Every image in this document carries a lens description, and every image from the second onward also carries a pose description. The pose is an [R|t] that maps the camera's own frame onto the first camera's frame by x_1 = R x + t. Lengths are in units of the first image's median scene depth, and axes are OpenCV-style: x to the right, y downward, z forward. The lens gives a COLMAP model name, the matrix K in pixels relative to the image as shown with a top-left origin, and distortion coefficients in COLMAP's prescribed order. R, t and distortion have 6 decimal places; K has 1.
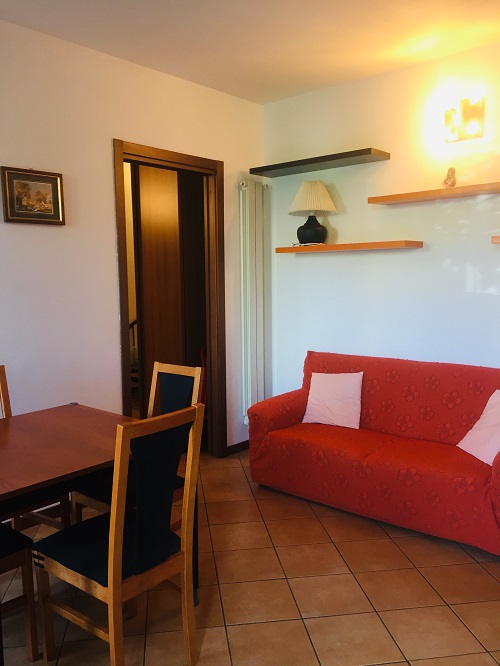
lens RADIAL K [[568.9, 0, 253.0], [0, 568.9, 334.6], [0, 0, 1]] dist [0.054316, -0.058876]
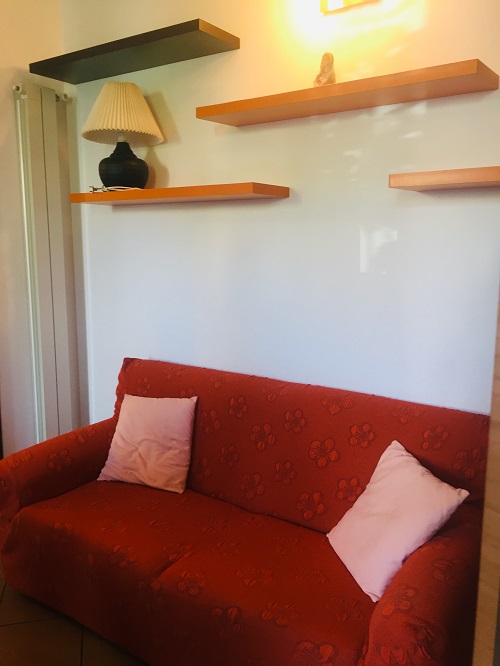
lens RADIAL K [[568.9, 0, 246.9], [0, 568.9, 333.5], [0, 0, 1]] dist [0.054316, -0.058876]
pose [[0.996149, -0.001870, 0.087660, 0.195603], [-0.003222, 0.998317, 0.057903, -0.040271], [-0.087621, -0.057963, 0.994466, 0.383529]]
